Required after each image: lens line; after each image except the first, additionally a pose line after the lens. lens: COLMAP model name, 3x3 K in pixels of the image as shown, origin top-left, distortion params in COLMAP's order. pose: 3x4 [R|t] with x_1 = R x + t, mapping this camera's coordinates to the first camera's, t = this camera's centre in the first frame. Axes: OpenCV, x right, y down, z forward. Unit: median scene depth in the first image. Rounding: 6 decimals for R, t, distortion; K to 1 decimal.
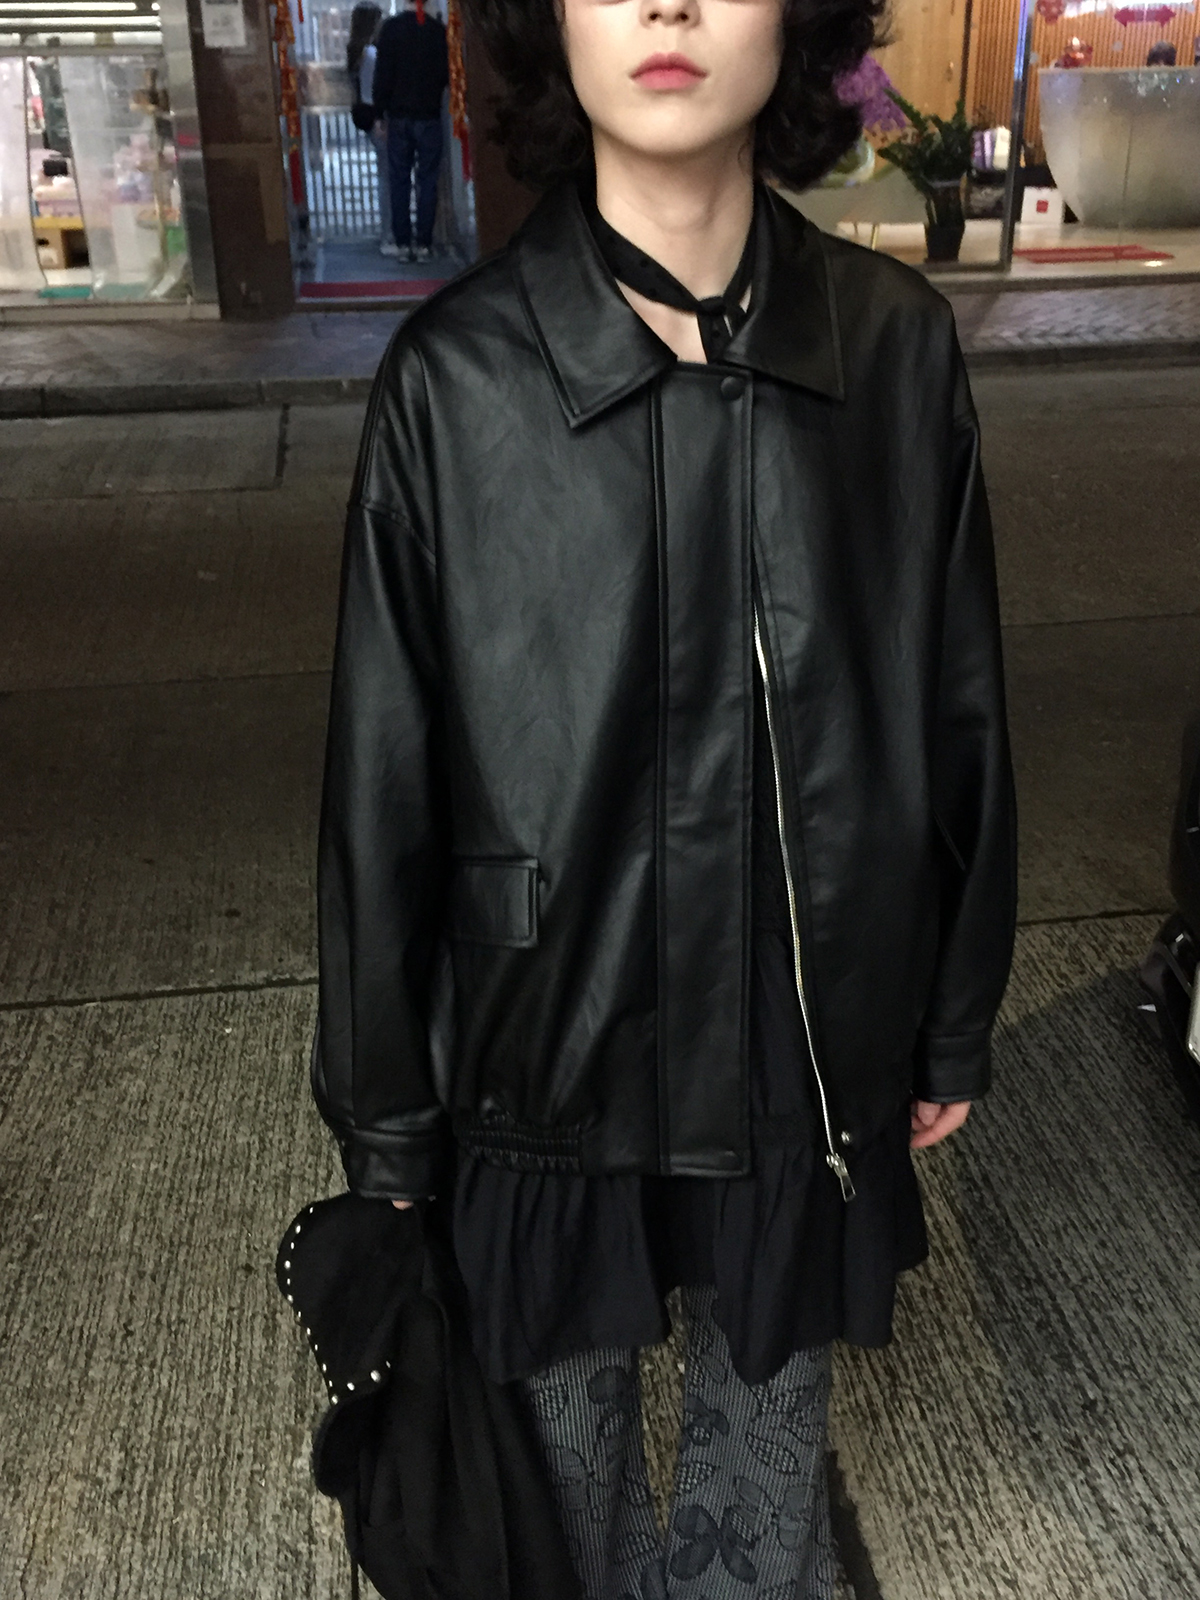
lens RADIAL K [[1635.6, 0, 601.9], [0, 1635.6, 803.0], [0, 0, 1]] dist [0.011044, 0.000000]
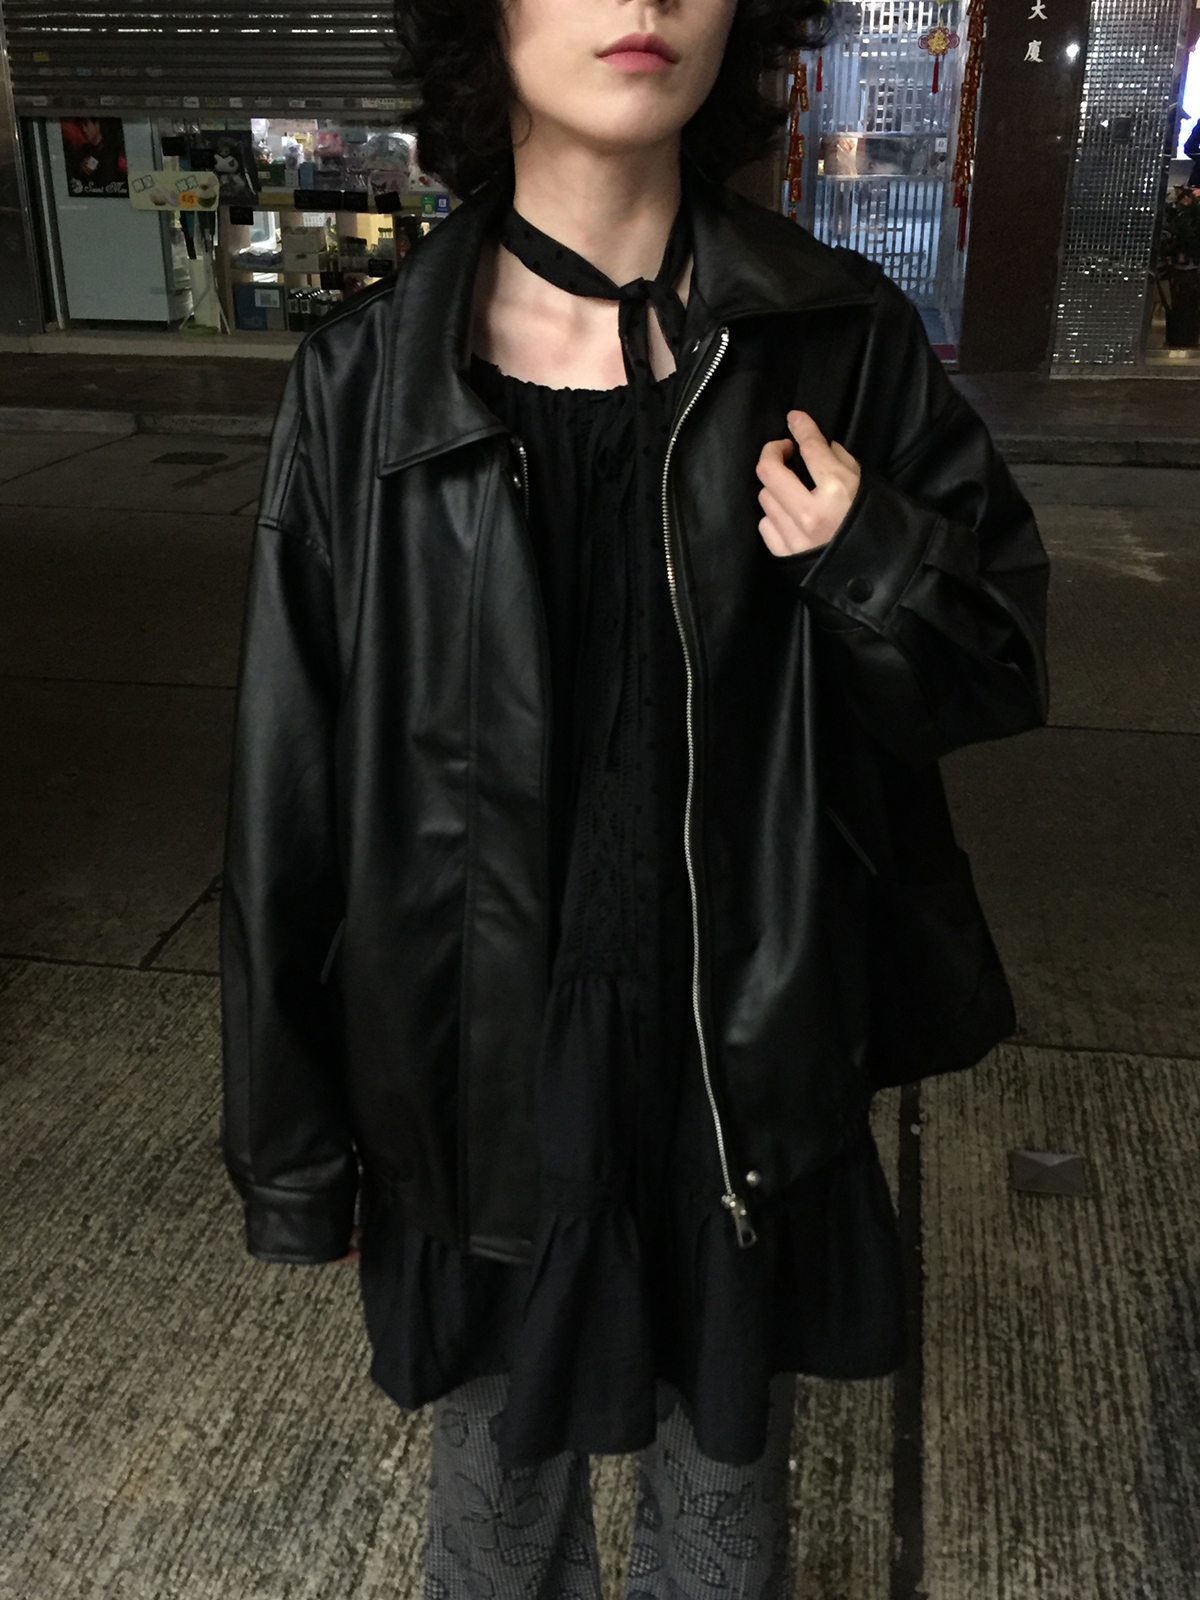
lens RADIAL K [[1635.6, 0, 602.3], [0, 1635.6, 797.1], [0, 0, 1]] dist [0.011044, 0.000000]
pose [[0.956349, 0.135858, -0.258725, 0.139119], [-0.145267, 0.989238, -0.017508, -0.001062], [0.253562, 0.054328, 0.965792, 0.045470]]
